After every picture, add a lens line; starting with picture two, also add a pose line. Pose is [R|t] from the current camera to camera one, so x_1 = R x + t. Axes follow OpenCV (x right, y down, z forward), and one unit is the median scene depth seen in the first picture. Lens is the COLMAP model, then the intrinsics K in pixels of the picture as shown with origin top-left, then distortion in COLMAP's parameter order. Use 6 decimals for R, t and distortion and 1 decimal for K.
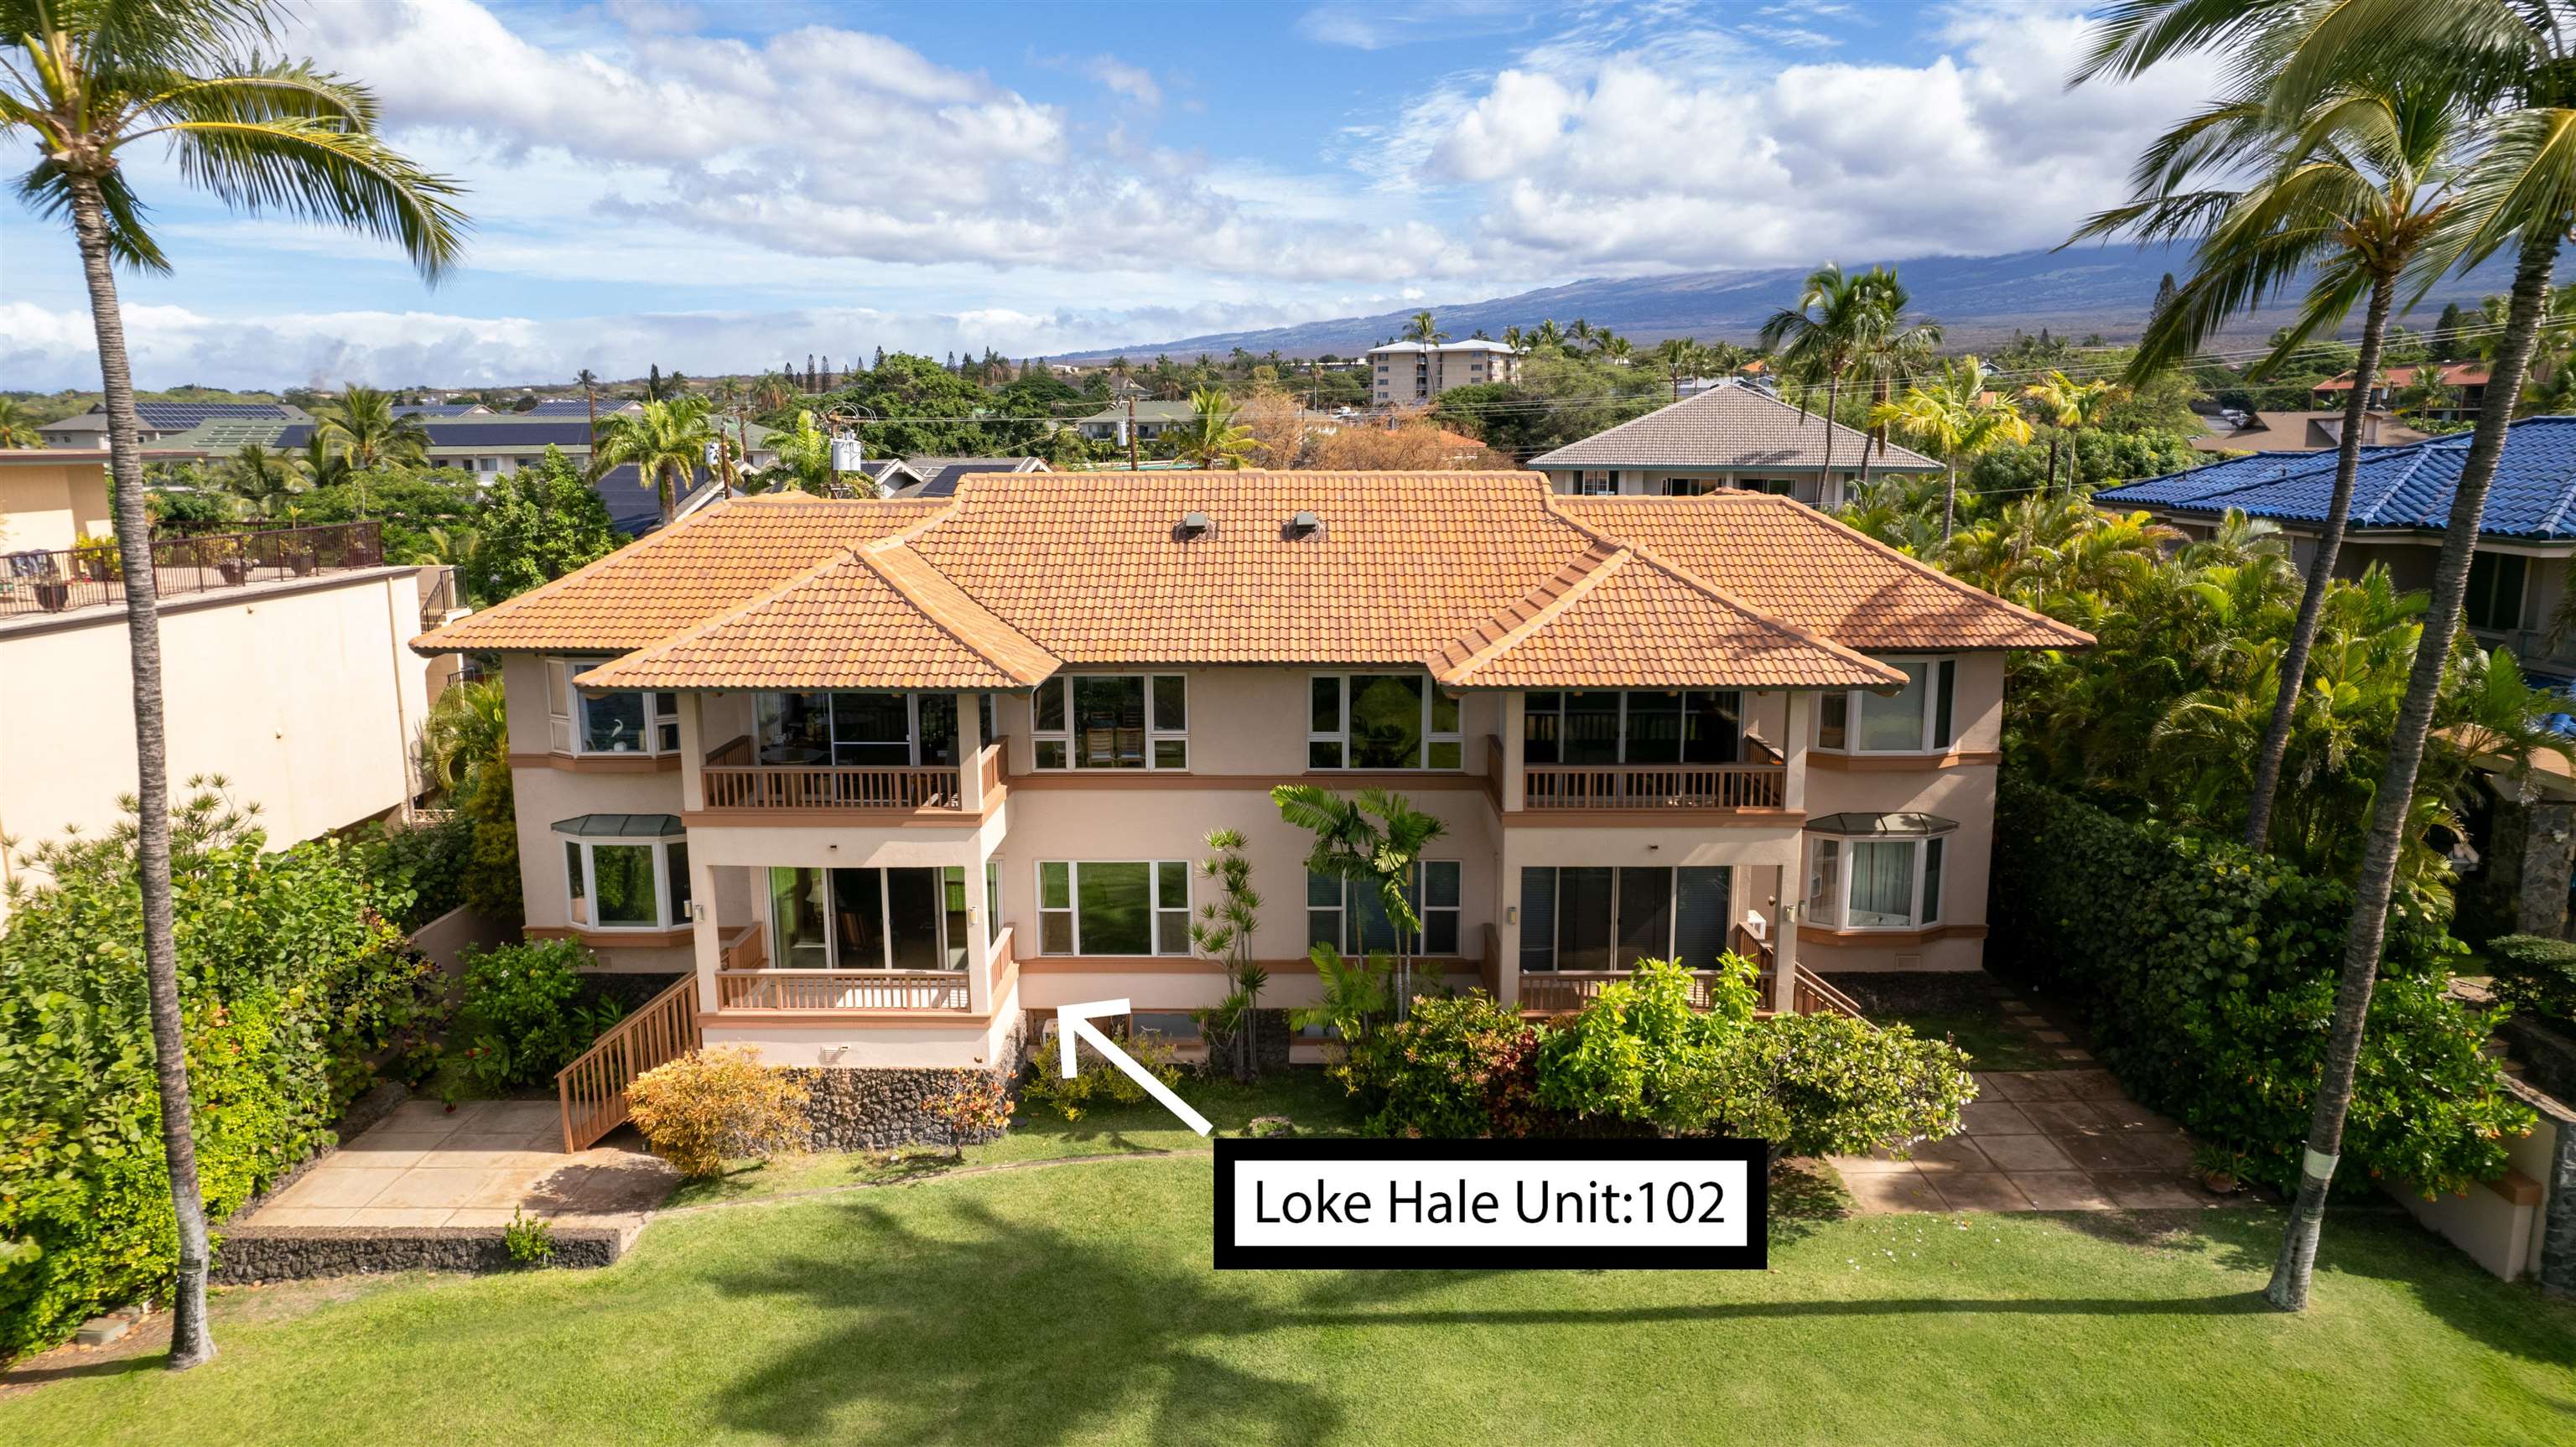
lens RADIAL K [[1645.7, 0, 1289.2], [0, 1645.7, 698.4], [0, 0, 1]] dist [-0.052991, 0.055663]
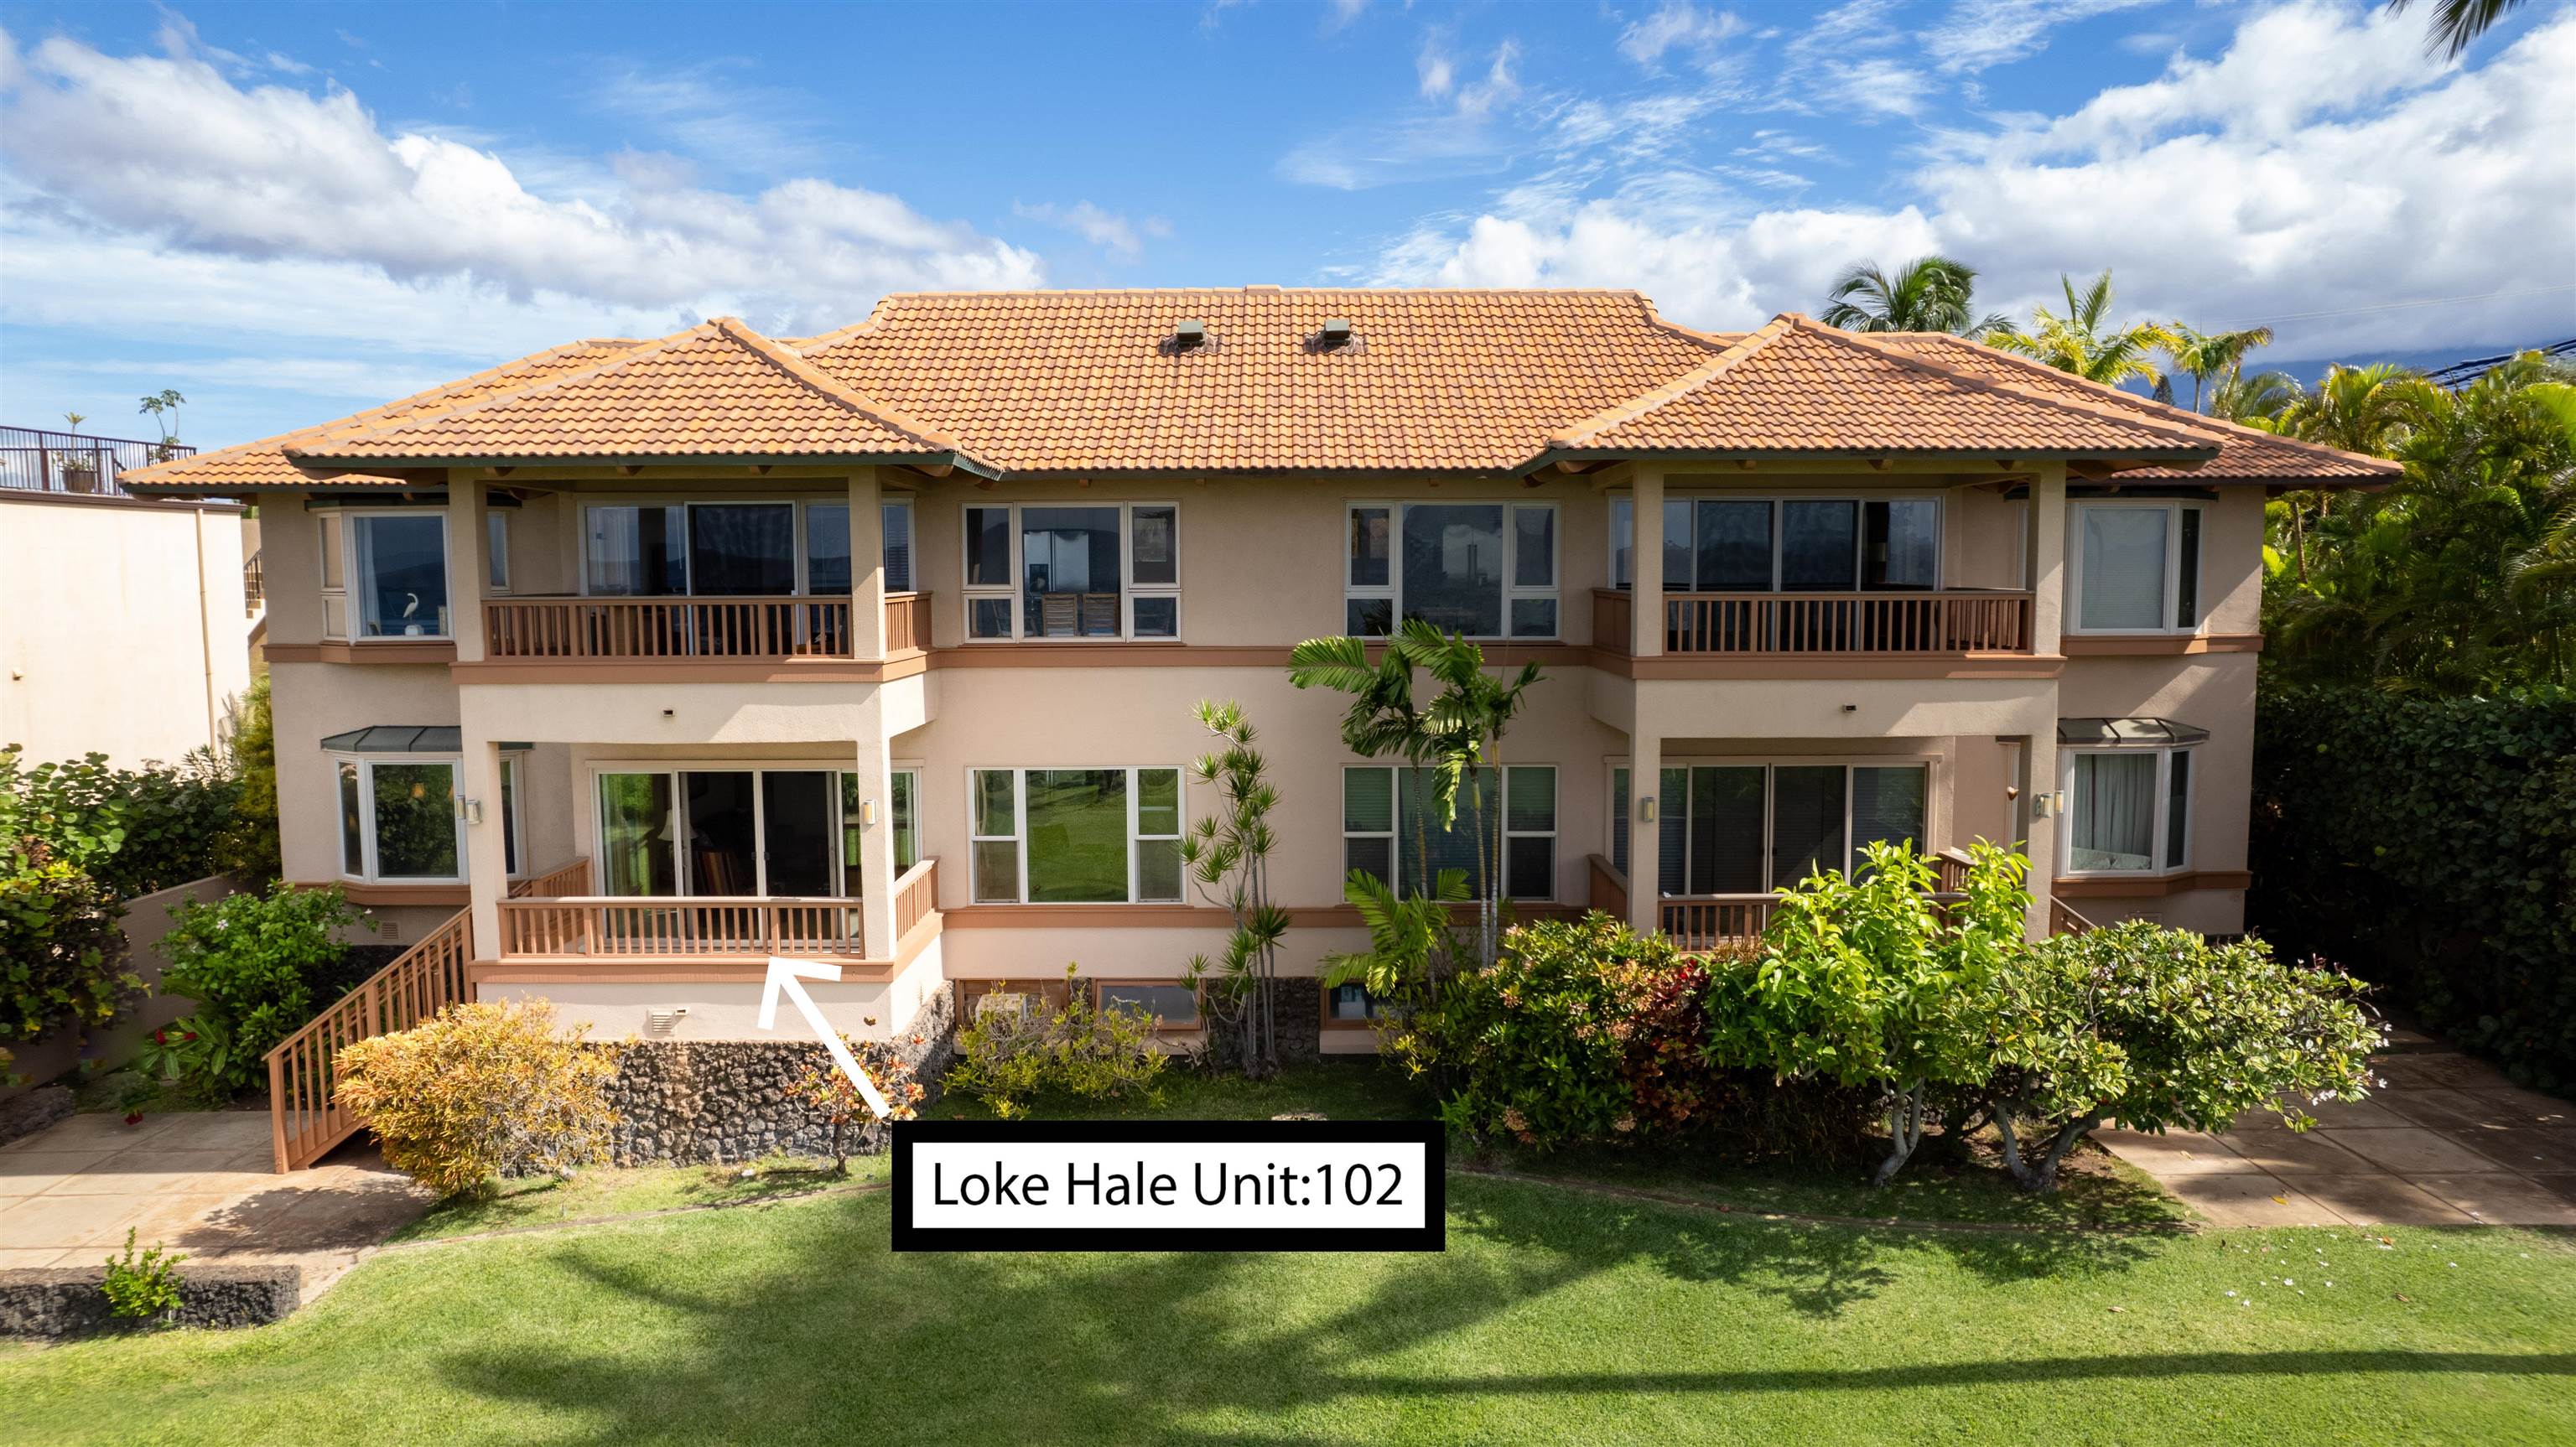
lens RADIAL K [[1645.7, 0, 1296.4], [0, 1645.7, 704.0], [0, 0, 1]] dist [-0.052991, 0.055663]
pose [[0.999902, -0.000770, 0.013966, -0.021463], [0.001844, 0.997024, -0.077067, 0.136448], [-0.013865, 0.077085, 0.996928, 0.296972]]
